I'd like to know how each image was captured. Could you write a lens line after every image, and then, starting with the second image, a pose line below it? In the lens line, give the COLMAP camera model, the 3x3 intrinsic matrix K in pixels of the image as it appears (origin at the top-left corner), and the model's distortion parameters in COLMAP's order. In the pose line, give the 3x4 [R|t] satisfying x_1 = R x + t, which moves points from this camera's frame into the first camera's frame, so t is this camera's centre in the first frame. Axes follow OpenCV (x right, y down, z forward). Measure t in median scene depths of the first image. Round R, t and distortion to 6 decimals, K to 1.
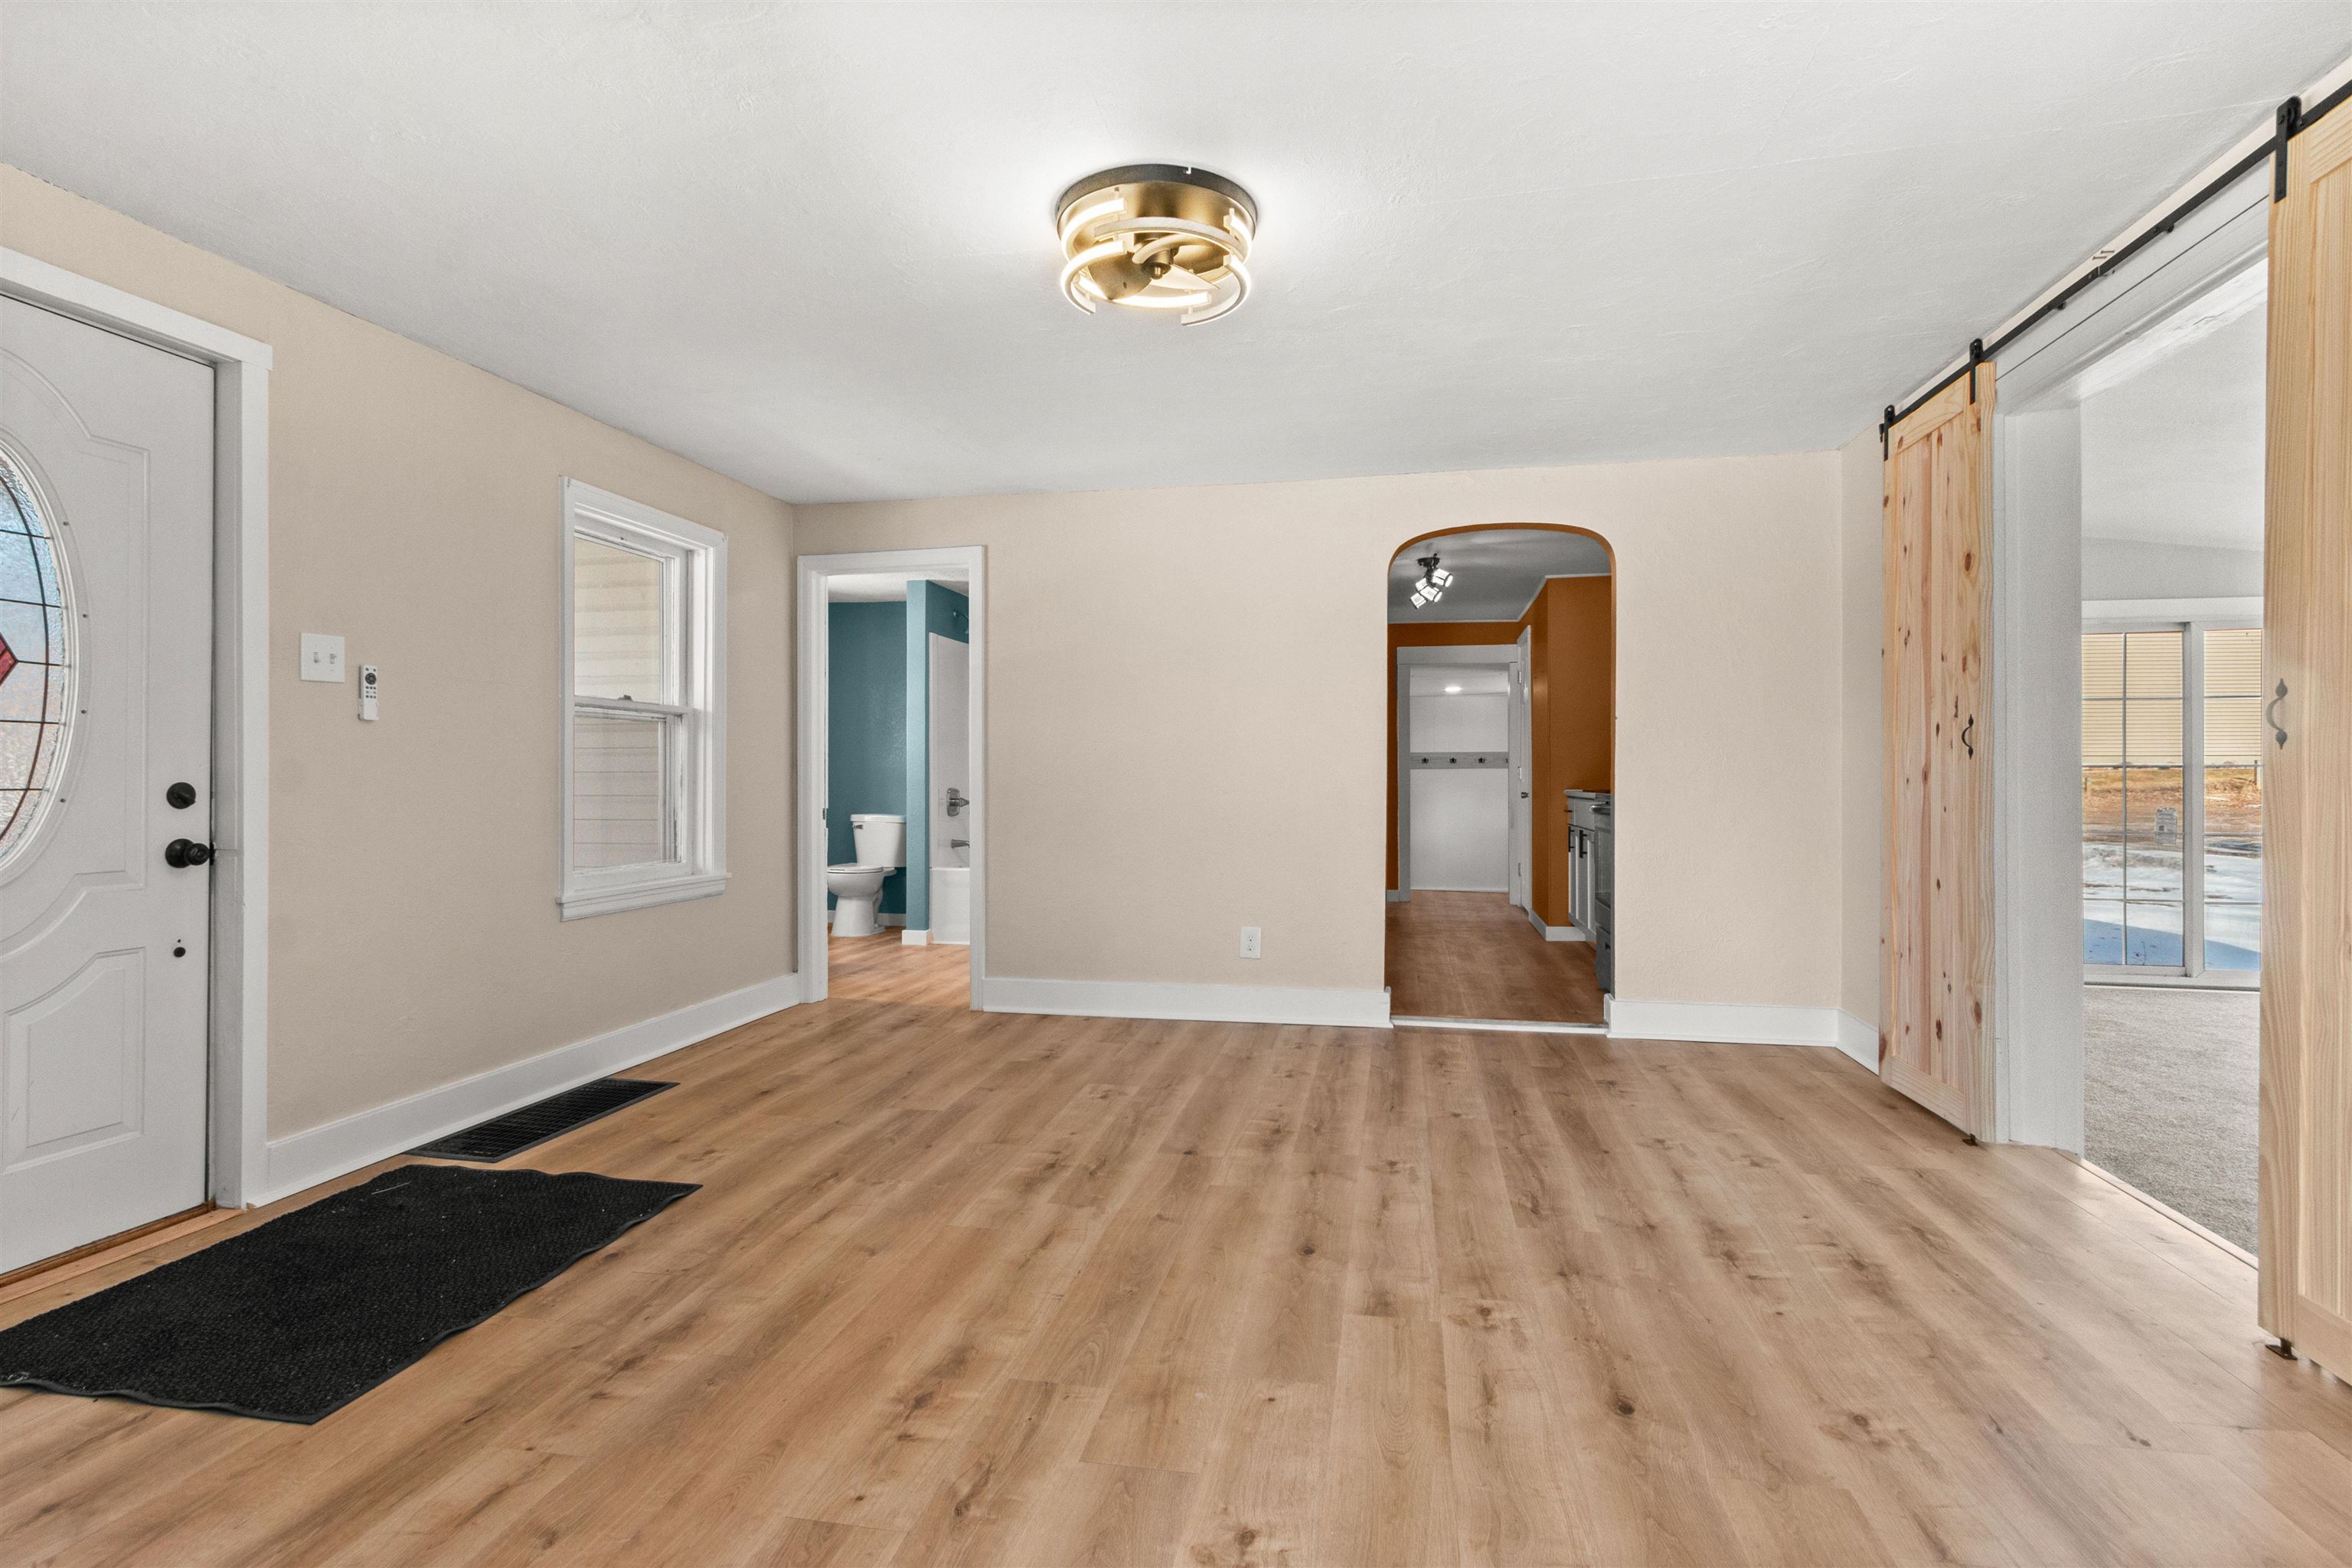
lens RADIAL K [[1155.6, 0, 1176.0], [0, 1155.6, 784.0], [0, 0, 1]] dist [0.012563, -0.000293]
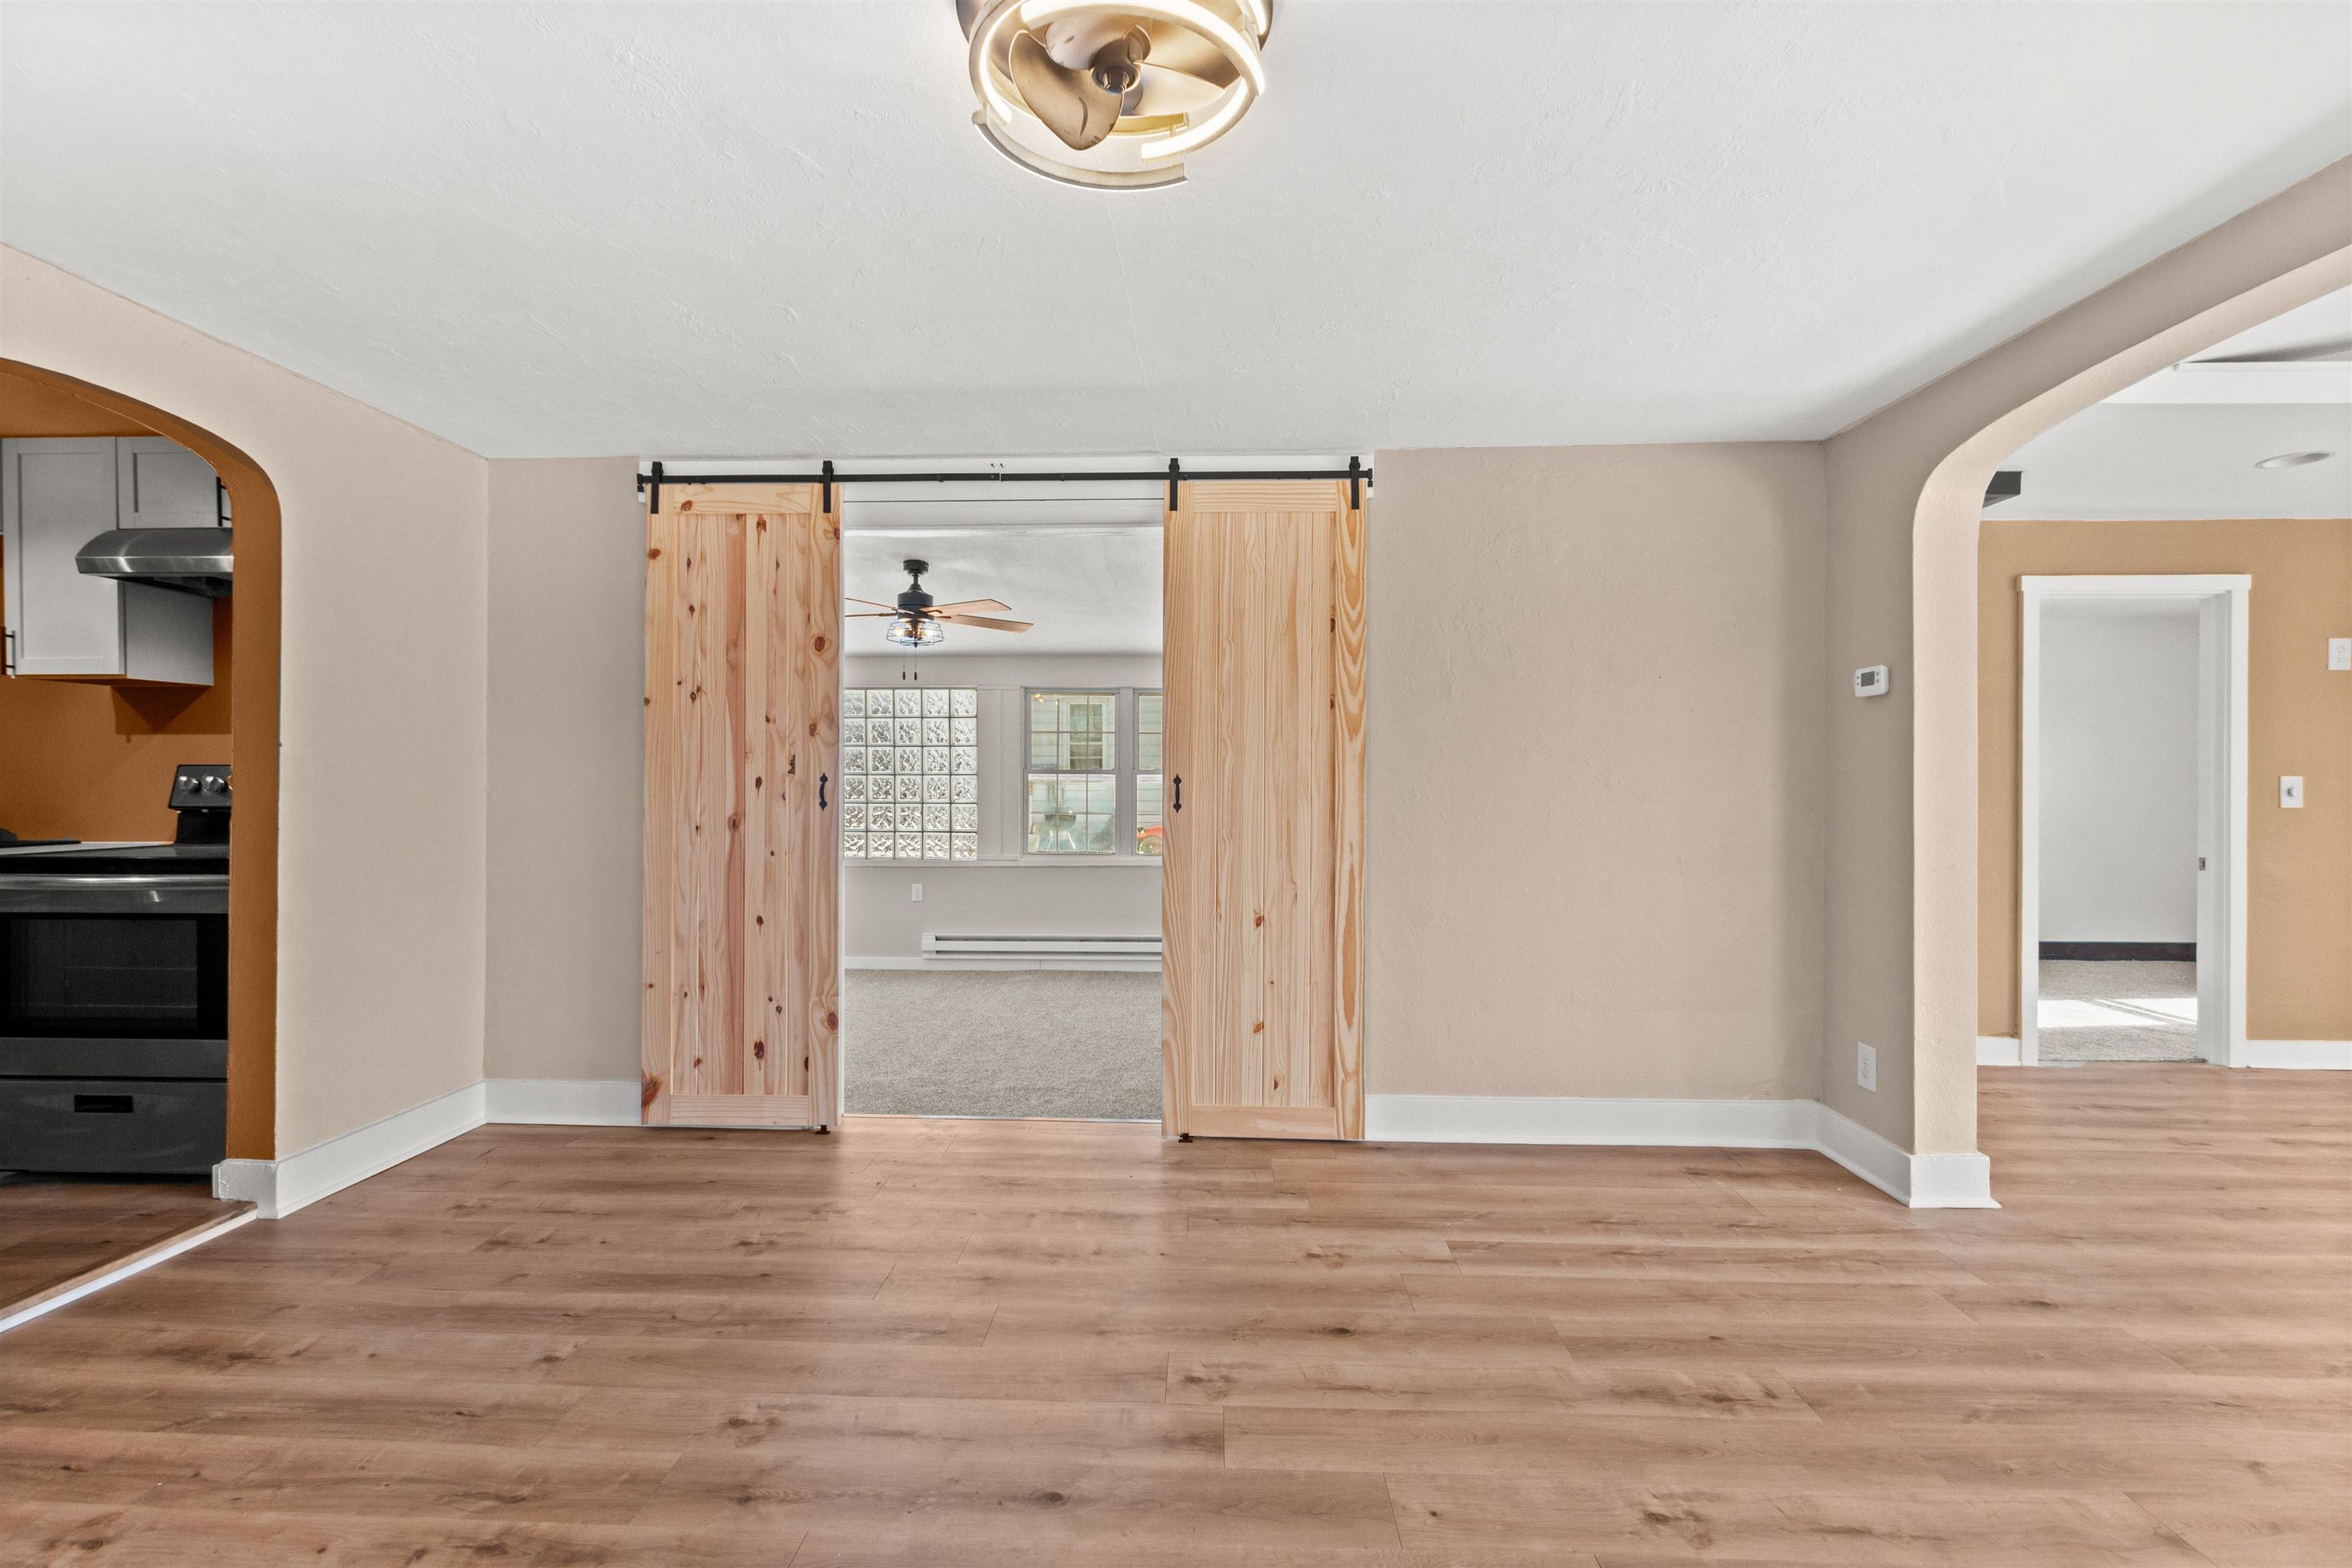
lens RADIAL K [[1083.7, 0, 1173.8], [0, 1083.7, 788.4], [0, 0, 1]] dist [0.003054, 0.000374]
pose [[-0.156741, -0.000863, 0.987639, -0.587012], [0.000757, 0.999999, 0.000994, -0.056002], [-0.987639, 0.000903, -0.156741, 1.023992]]
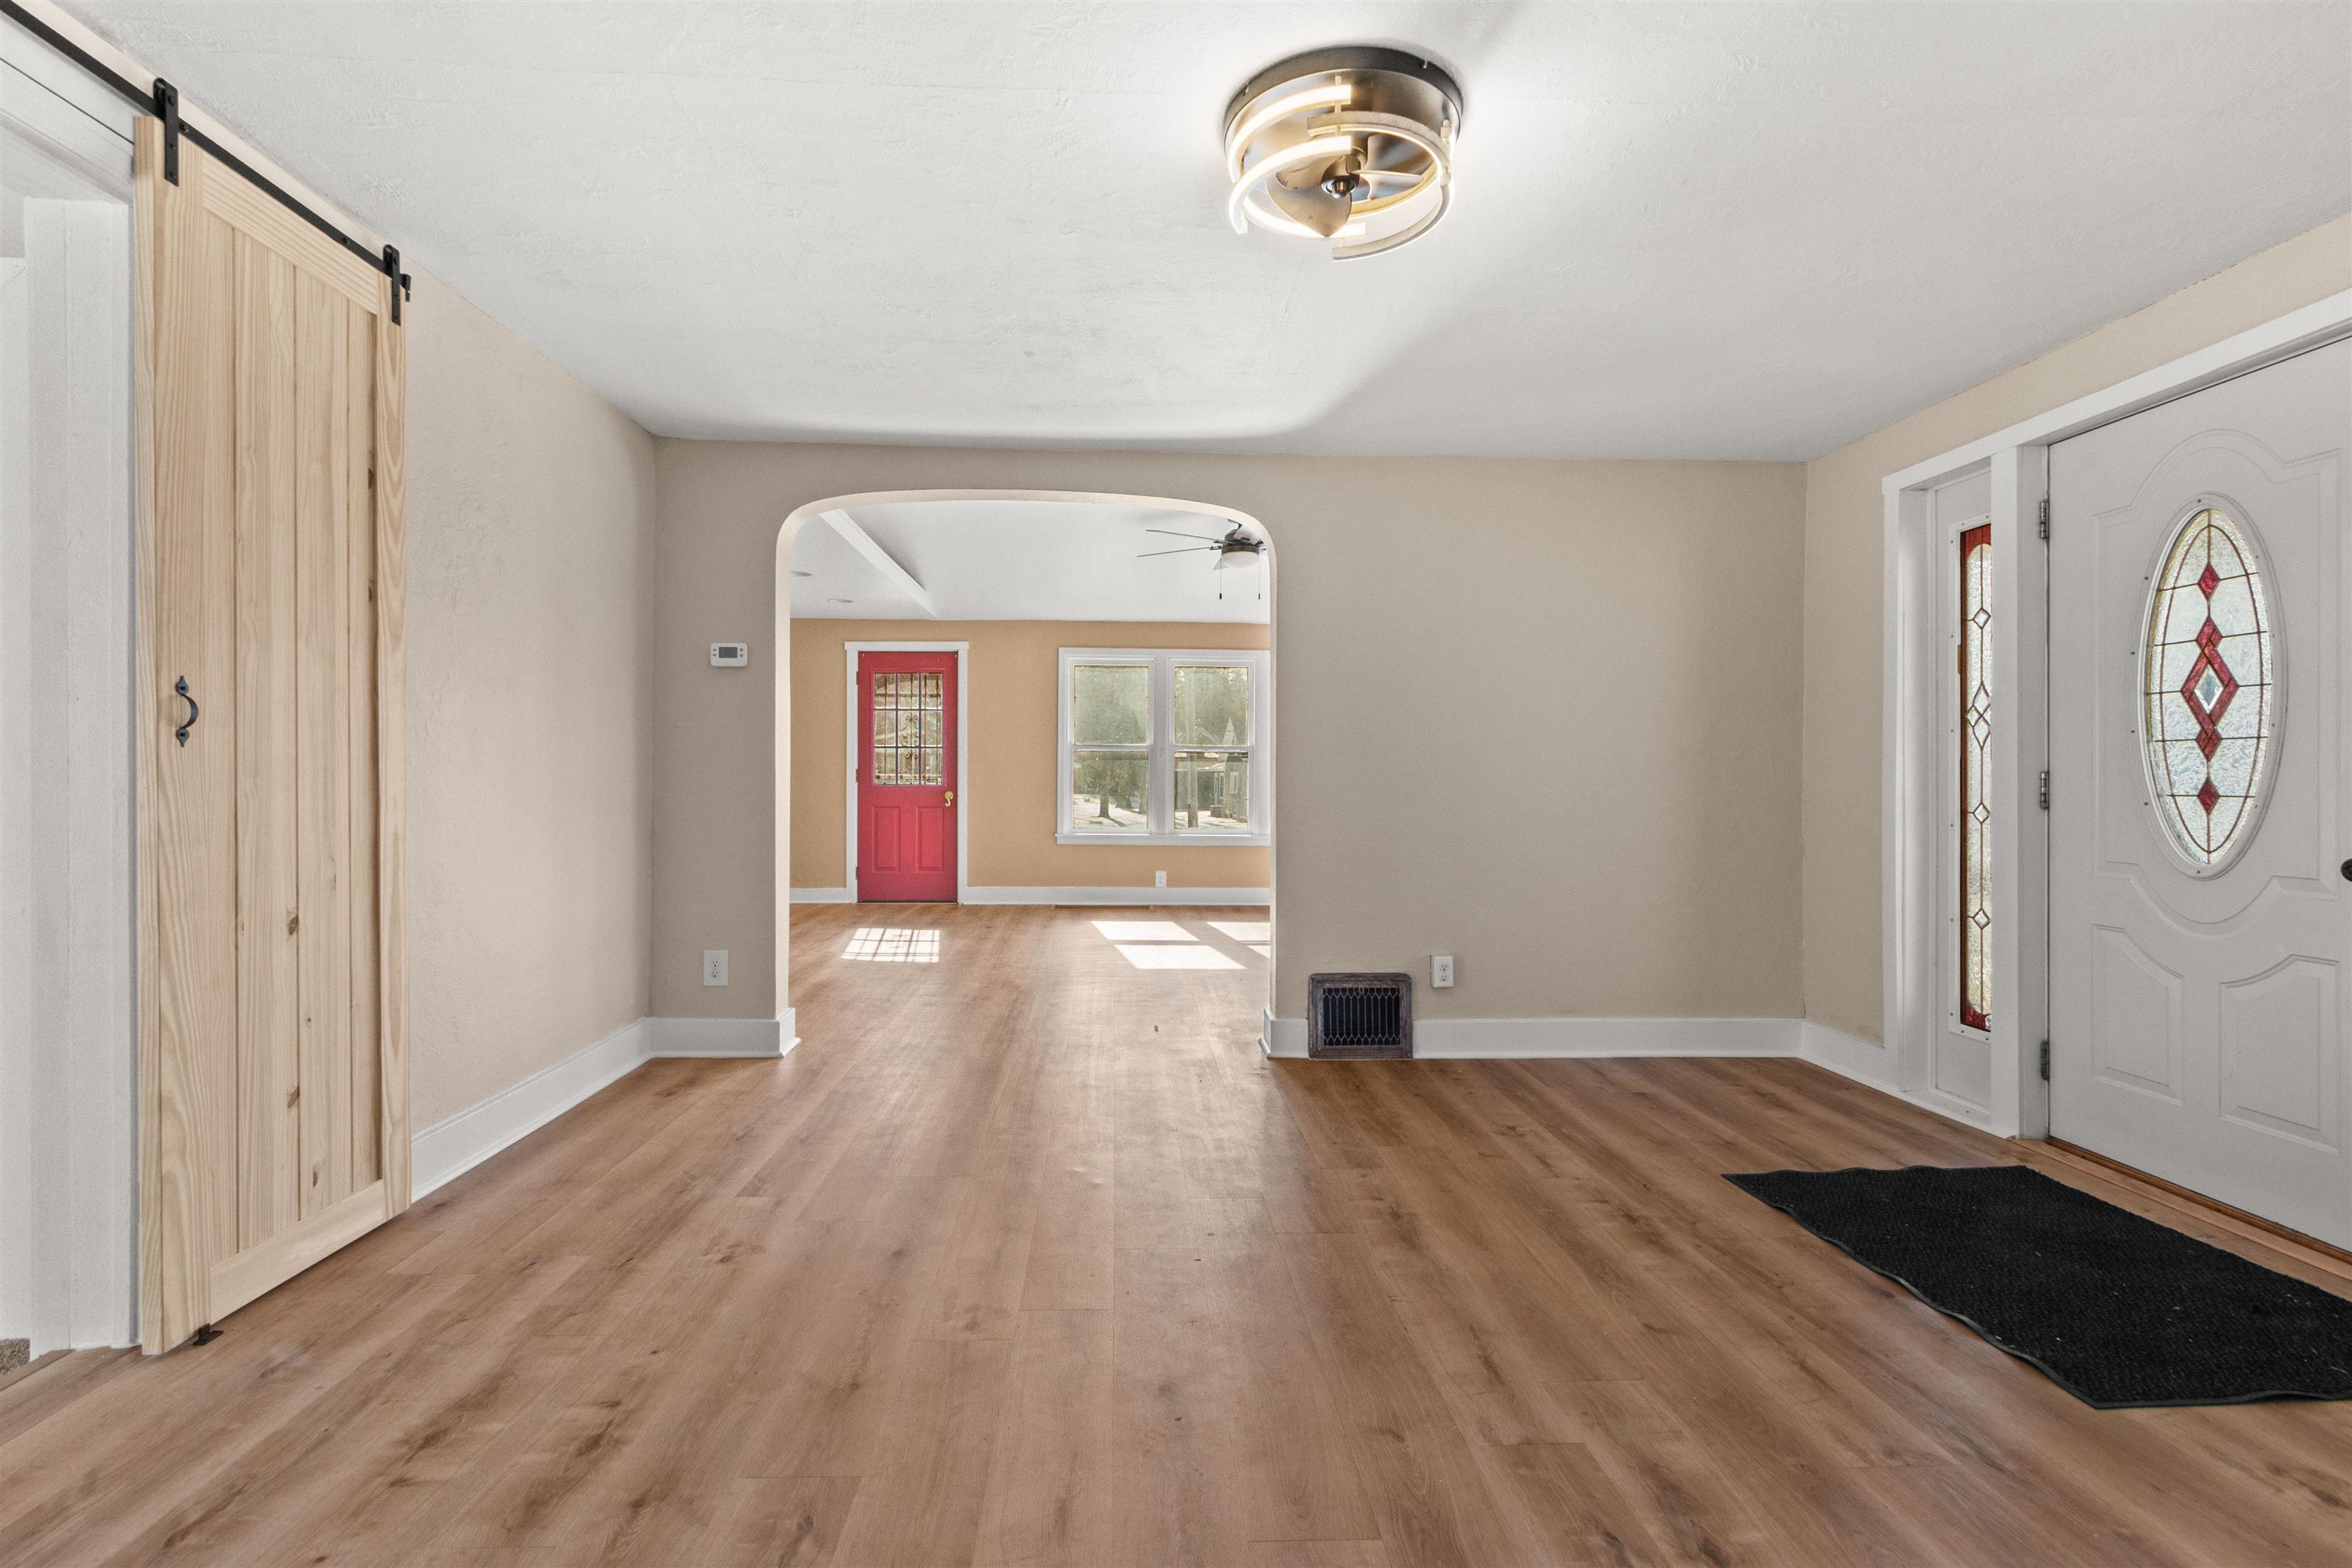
lens RADIAL K [[1083.0, 0, 1171.1], [0, 1083.0, 778.0], [0, 0, 1]] dist [0.012400, 0.000128]
pose [[-0.970334, -0.005573, -0.241704, 0.287351], [-0.006364, 0.999977, 0.002493, -0.009028], [0.241684, 0.003957, -0.970347, 1.694615]]
